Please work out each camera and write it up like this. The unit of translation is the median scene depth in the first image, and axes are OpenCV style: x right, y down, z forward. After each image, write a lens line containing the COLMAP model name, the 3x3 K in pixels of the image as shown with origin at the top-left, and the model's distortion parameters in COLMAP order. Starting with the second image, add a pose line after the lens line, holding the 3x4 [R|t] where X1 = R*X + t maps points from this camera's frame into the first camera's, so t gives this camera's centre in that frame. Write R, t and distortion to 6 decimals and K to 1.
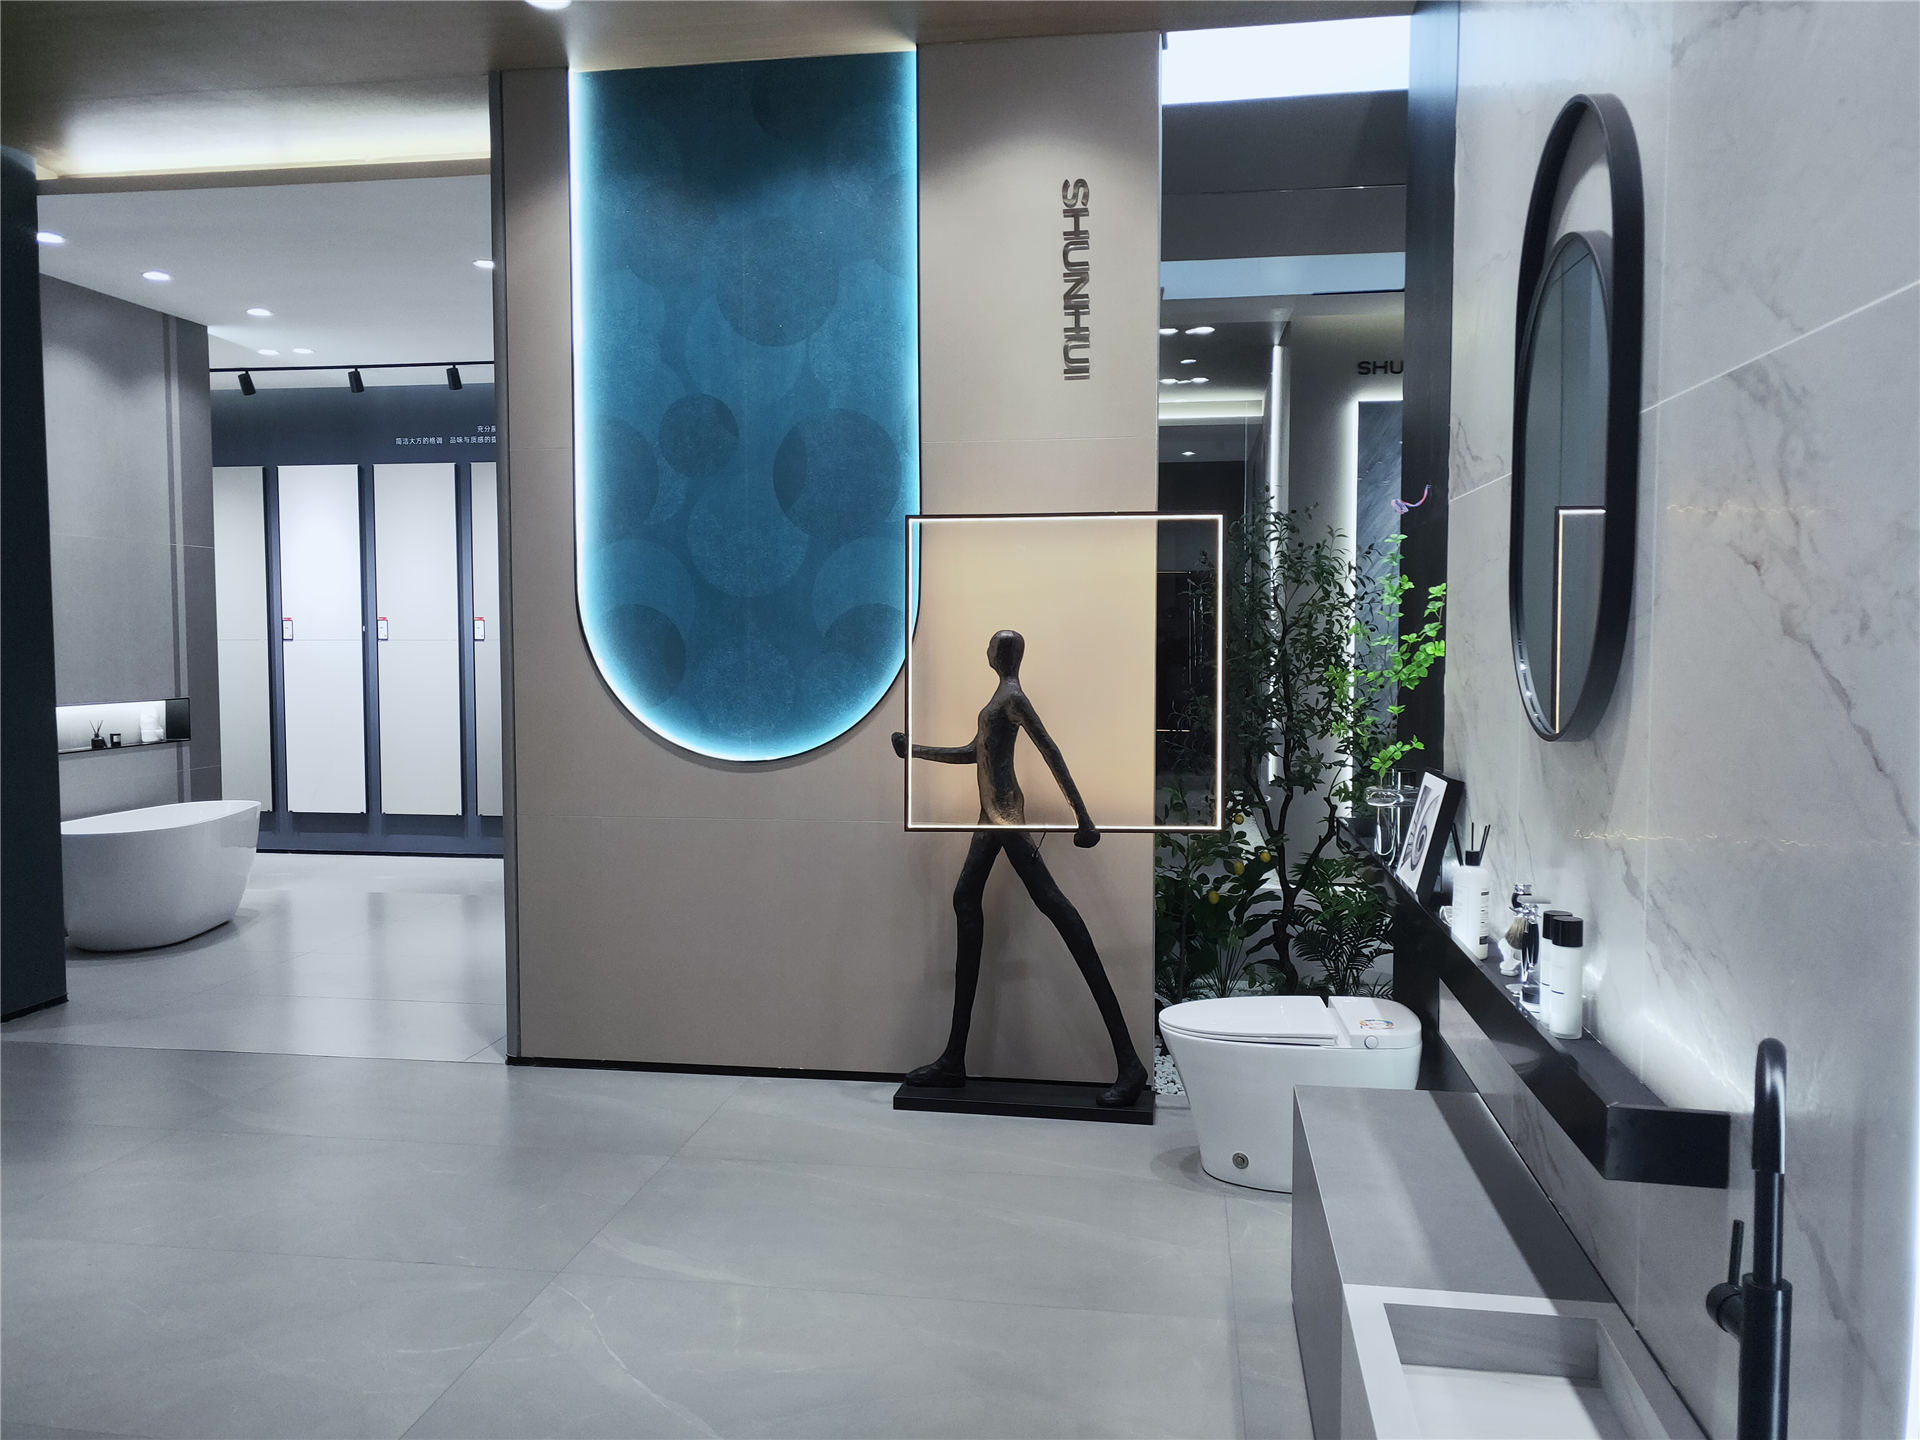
lens RADIAL K [[1447.8, 0, 957.3], [0, 1447.8, 718.1], [0, 0, 1]] dist [0.012208, -0.005232]
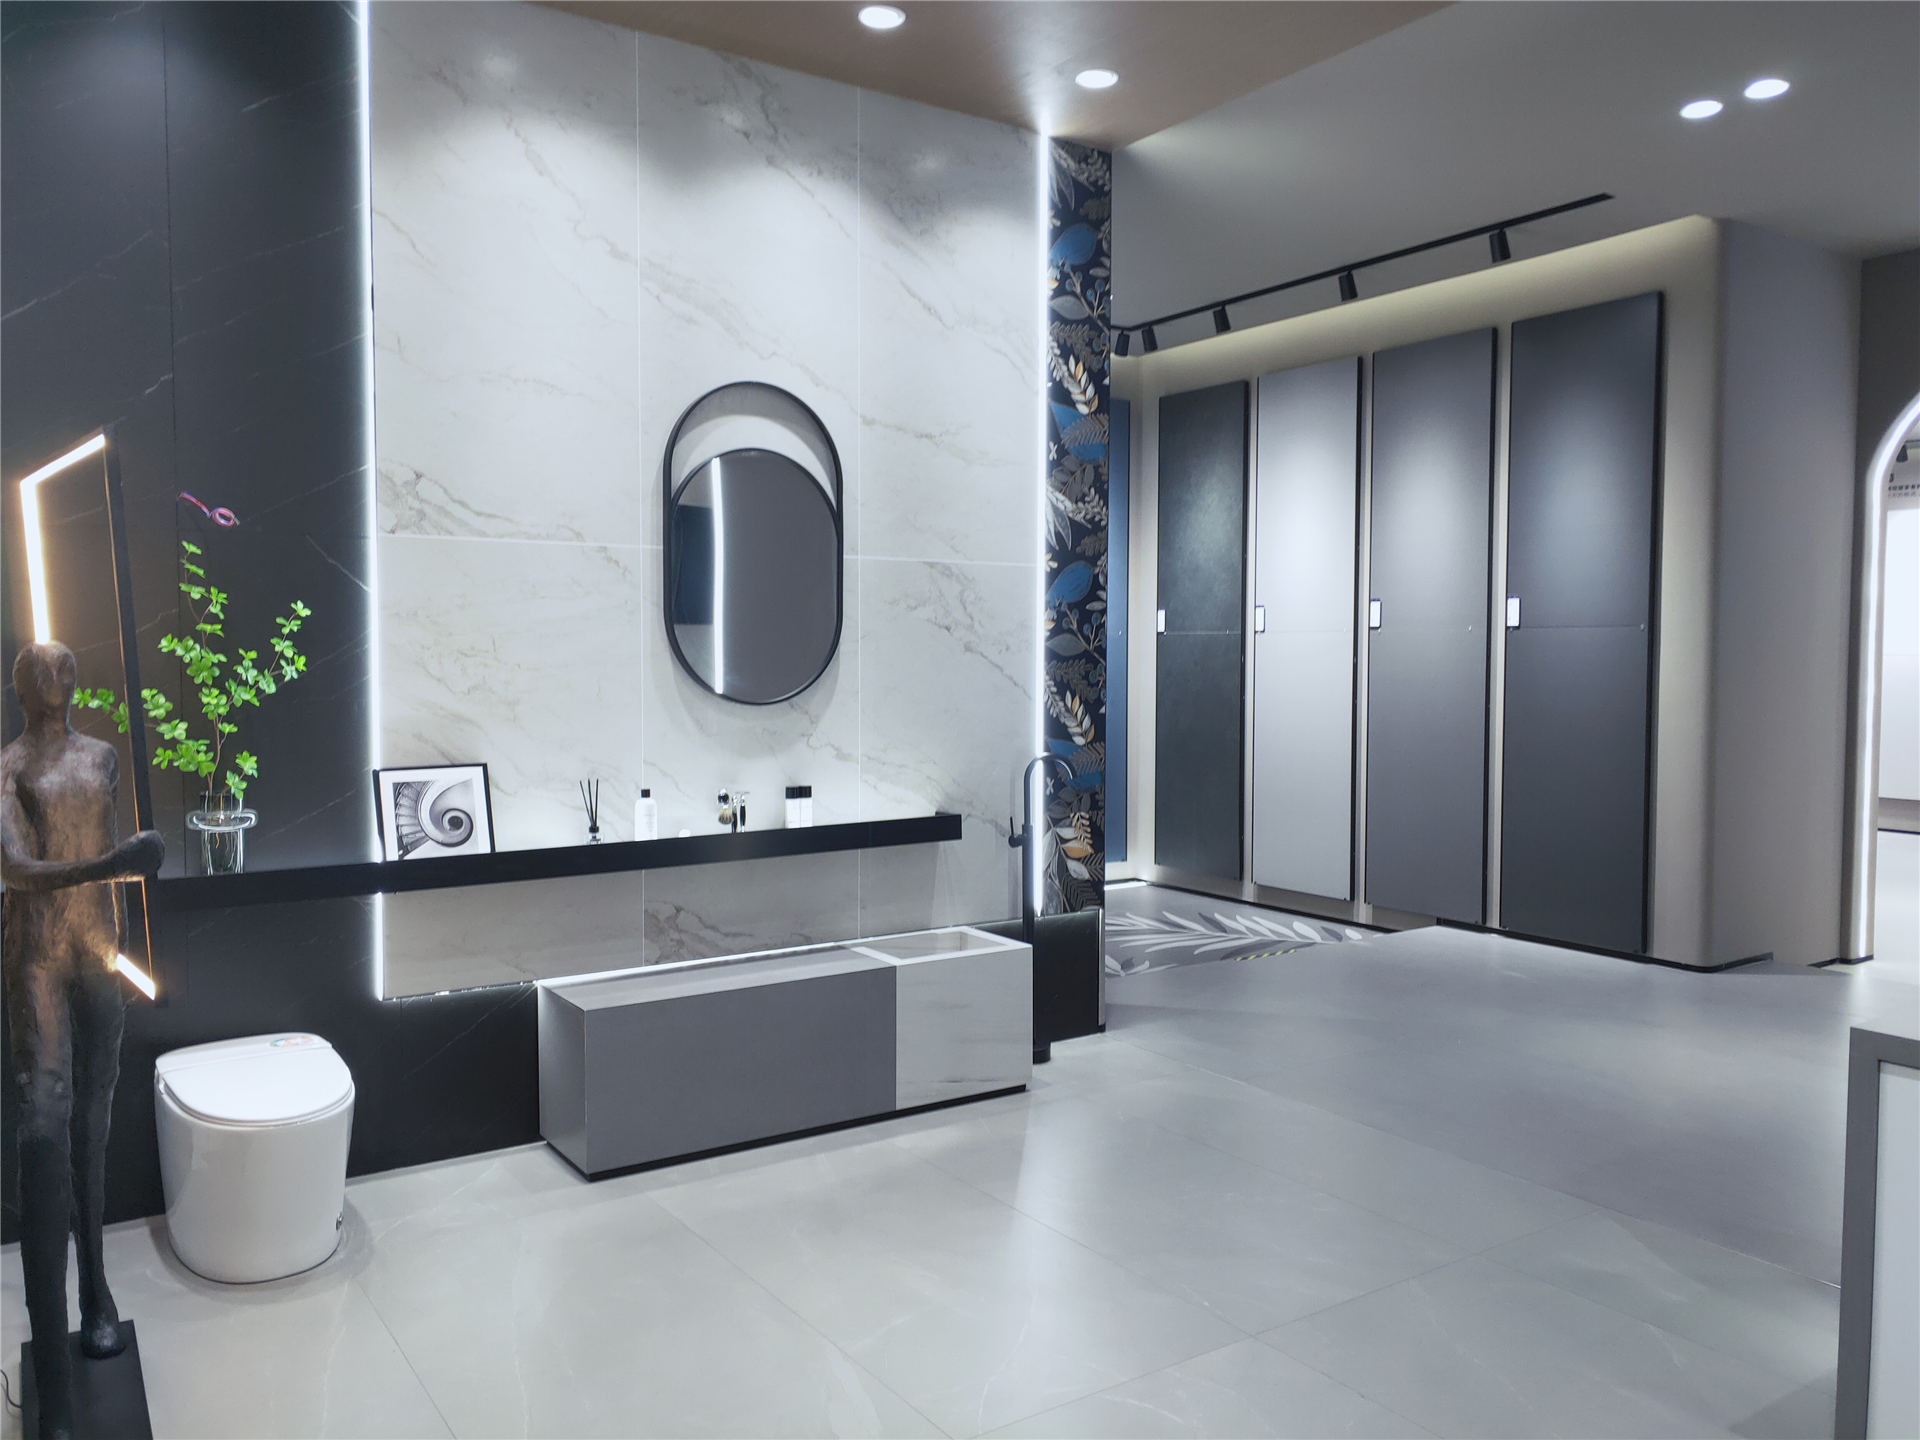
lens RADIAL K [[1447.8, 0, 959.1], [0, 1447.8, 721.6], [0, 0, 1]] dist [0.012208, -0.005232]
pose [[-0.679932, -0.028326, 0.732728, -1.797980], [0.046313, 0.995600, 0.081464, -0.162949], [-0.731811, 0.089325, -0.675629, 3.189723]]
